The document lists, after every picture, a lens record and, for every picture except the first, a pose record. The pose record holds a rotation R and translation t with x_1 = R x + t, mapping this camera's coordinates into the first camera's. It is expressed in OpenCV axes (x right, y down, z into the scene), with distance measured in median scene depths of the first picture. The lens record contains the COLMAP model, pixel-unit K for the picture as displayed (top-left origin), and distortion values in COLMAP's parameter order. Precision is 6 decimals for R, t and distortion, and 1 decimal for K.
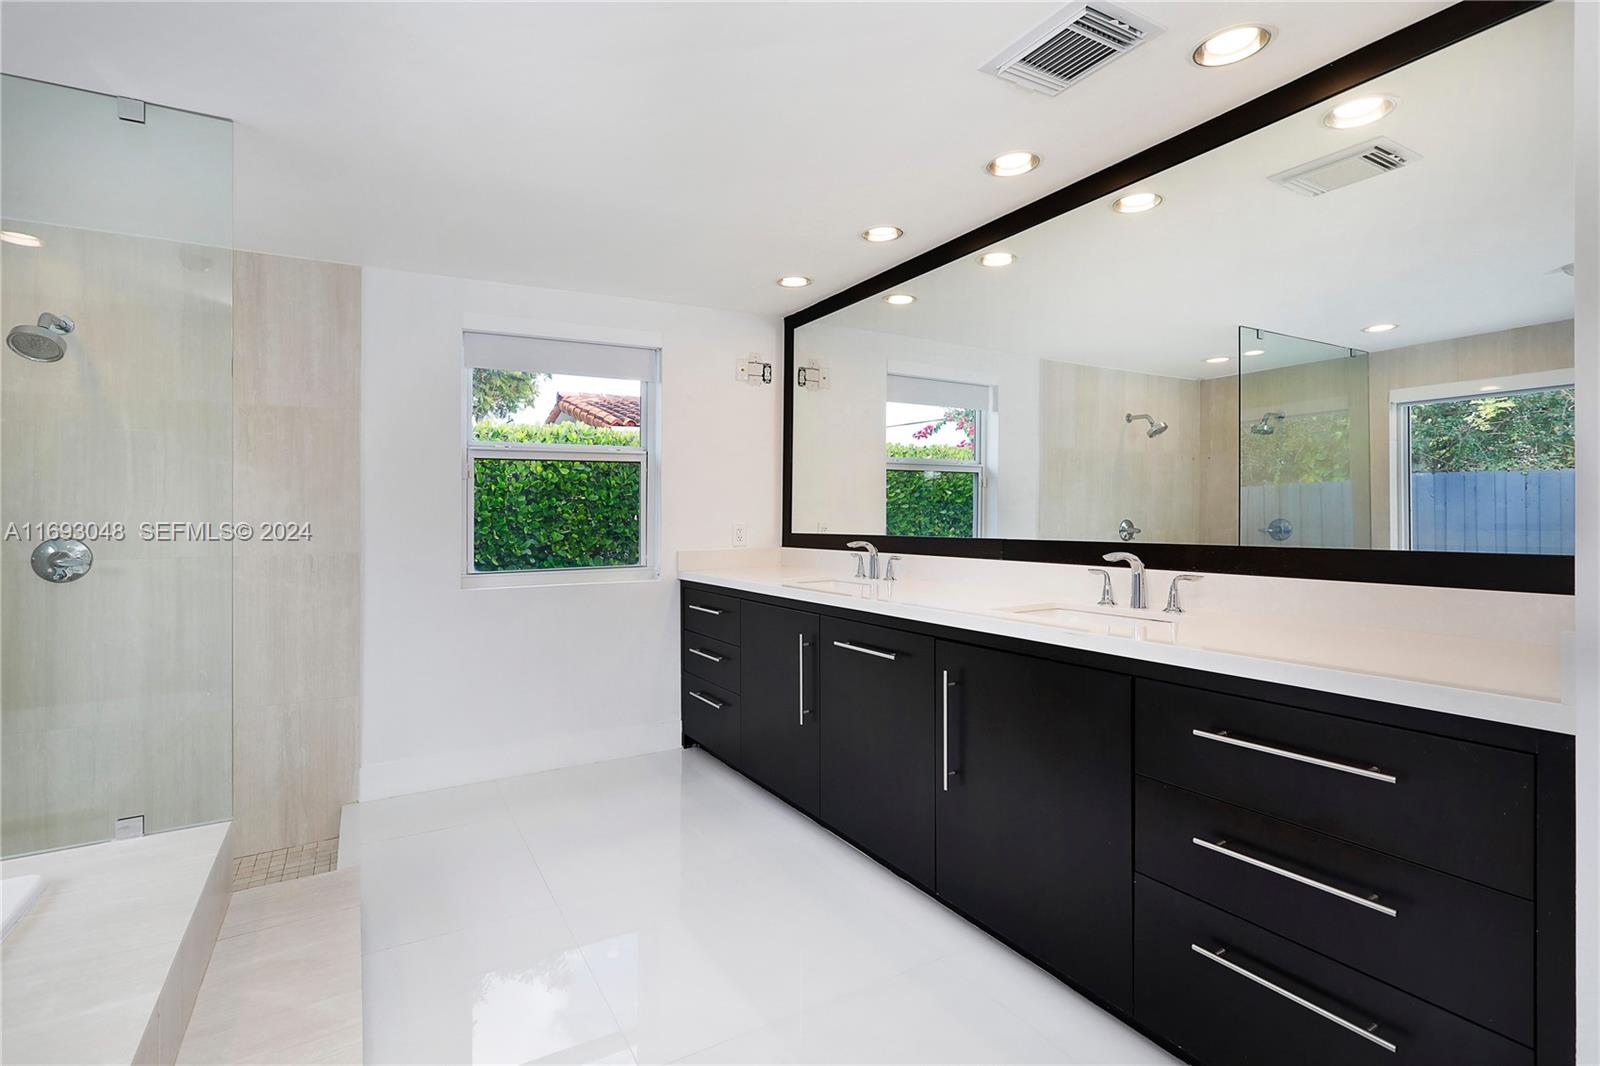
lens RADIAL K [[753.6, 0, 802.1], [0, 753.6, 527.1], [0, 0, 1]] dist [-0.007153, 0.001346]
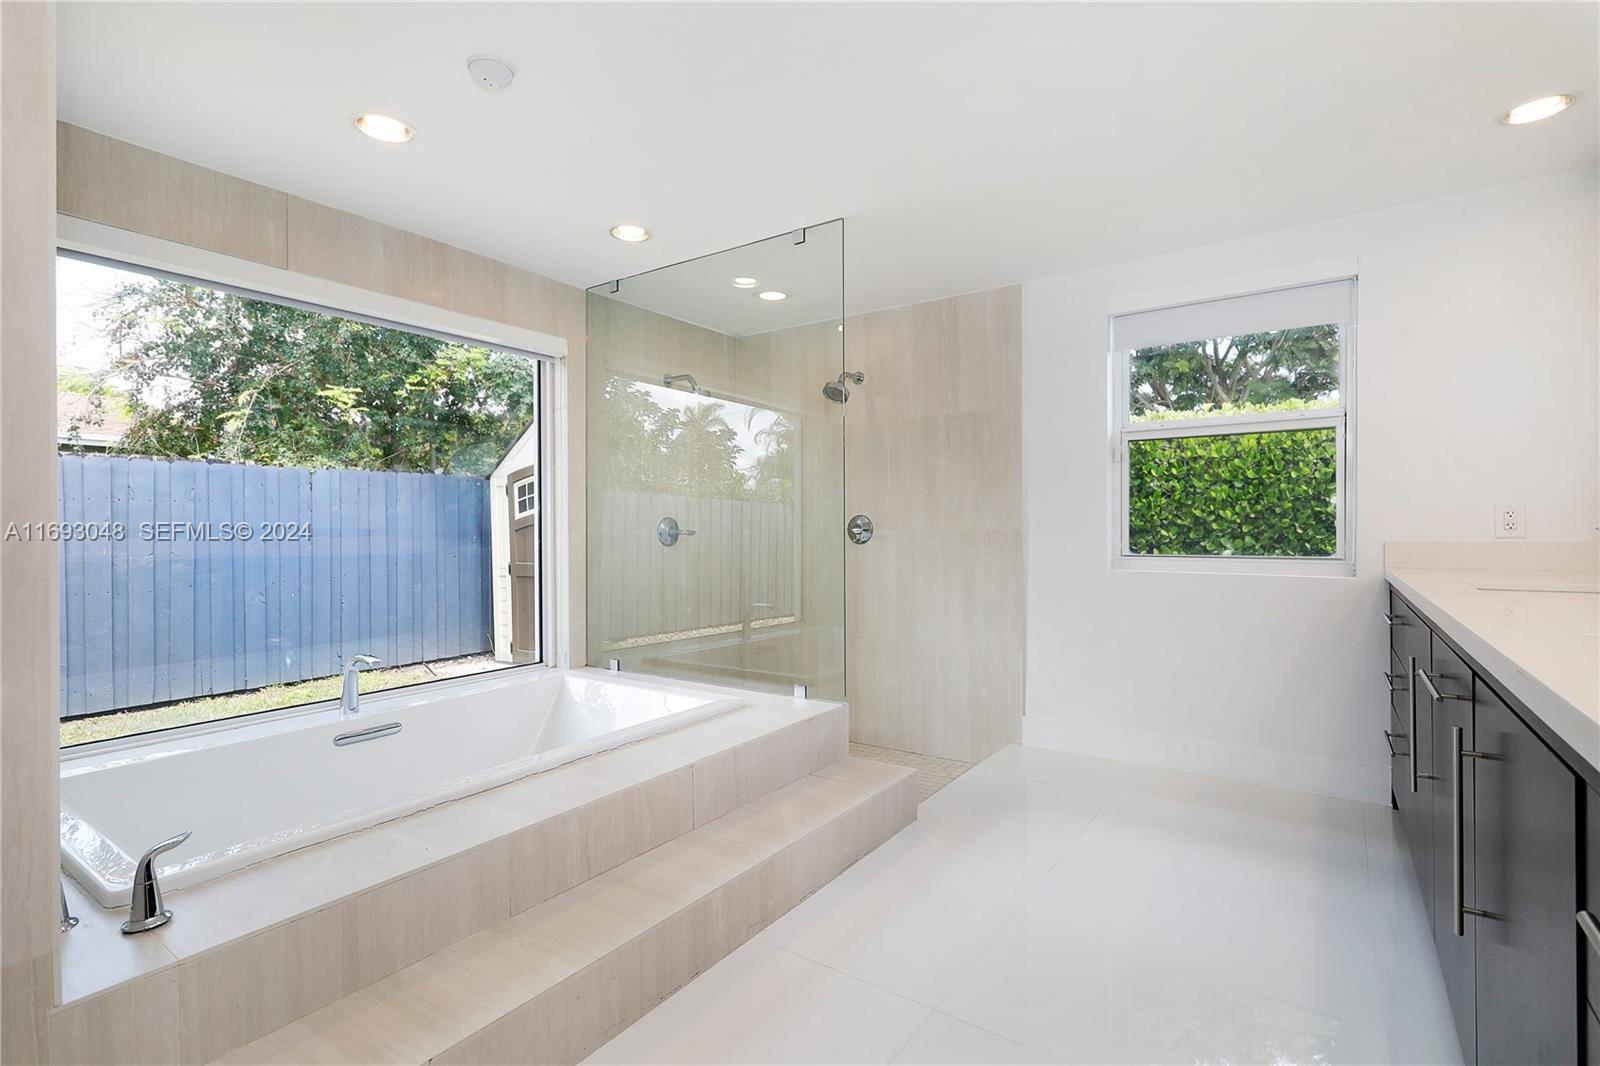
lens RADIAL K [[753.6, 0, 802.1], [0, 753.6, 527.1], [0, 0, 1]] dist [-0.007153, 0.001346]
pose [[0.407525, 0.011750, -0.913119, 0.264281], [-0.016471, 0.999849, 0.005516, 0.022722], [0.913046, 0.012792, 0.407657, 0.168022]]
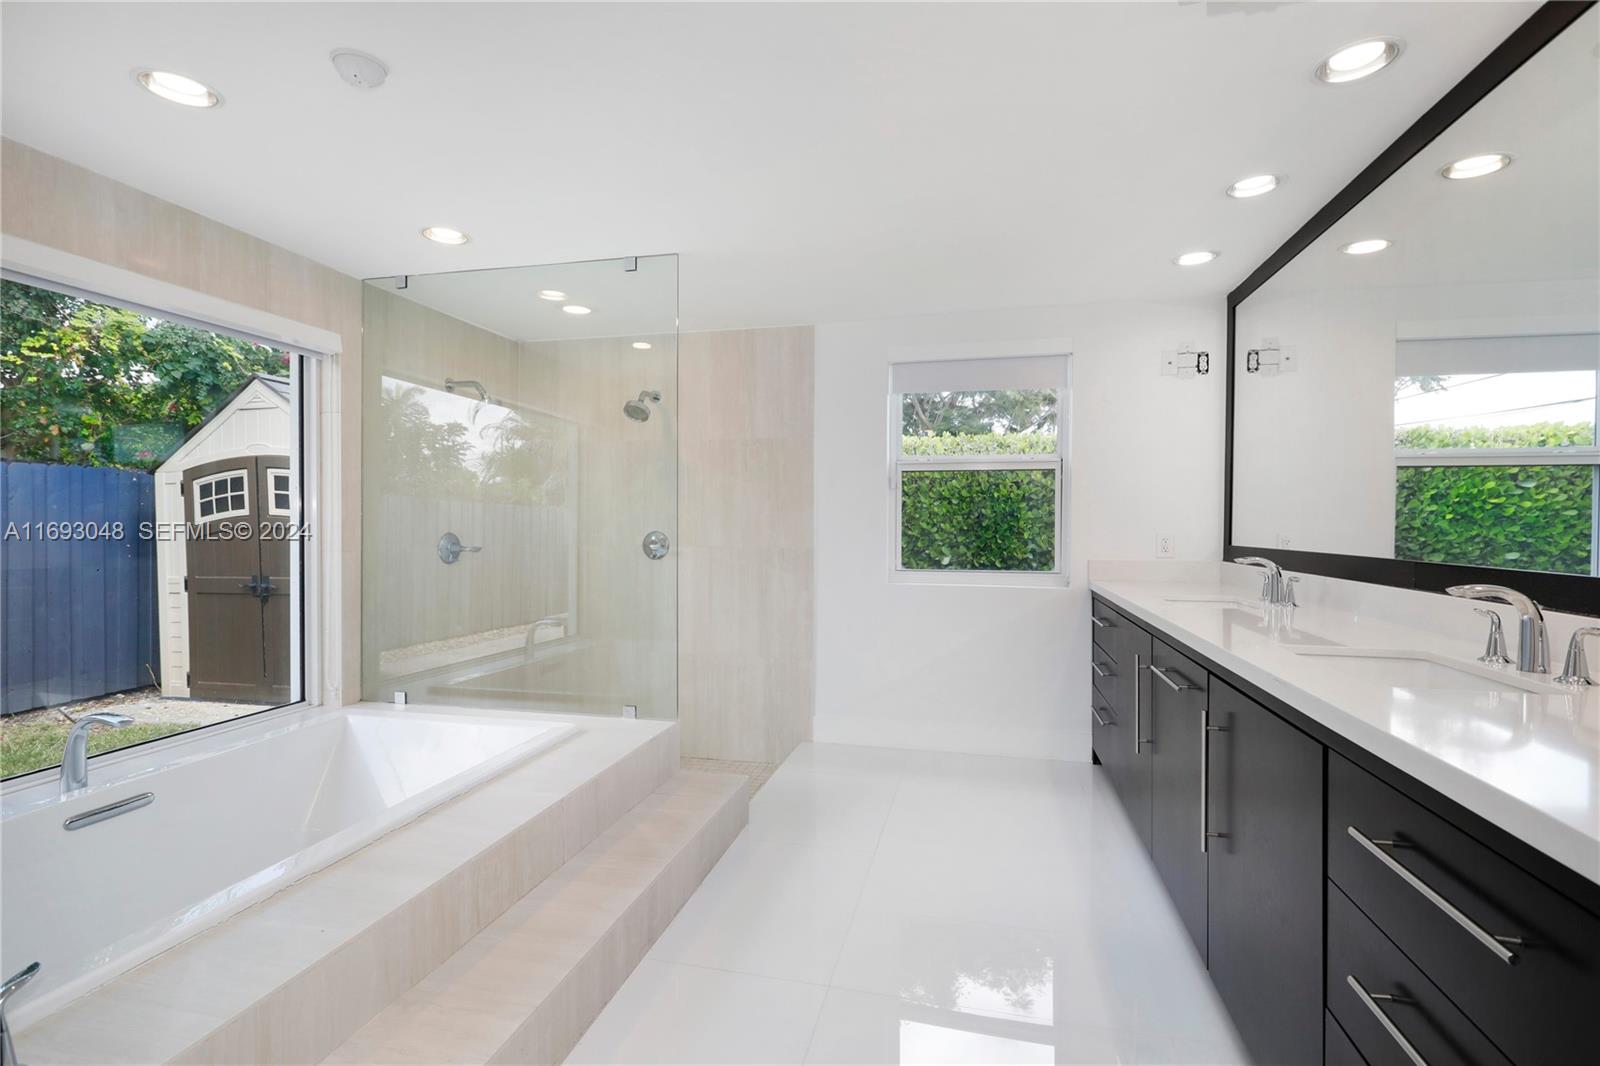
lens RADIAL K [[753.6, 0, 802.1], [0, 753.6, 527.1], [0, 0, 1]] dist [-0.007153, 0.001346]
pose [[0.715908, 0.019577, -0.697920, 0.234561], [-0.024965, 0.999685, 0.002433, -0.002973], [0.697748, 0.015682, 0.716171, 0.047905]]
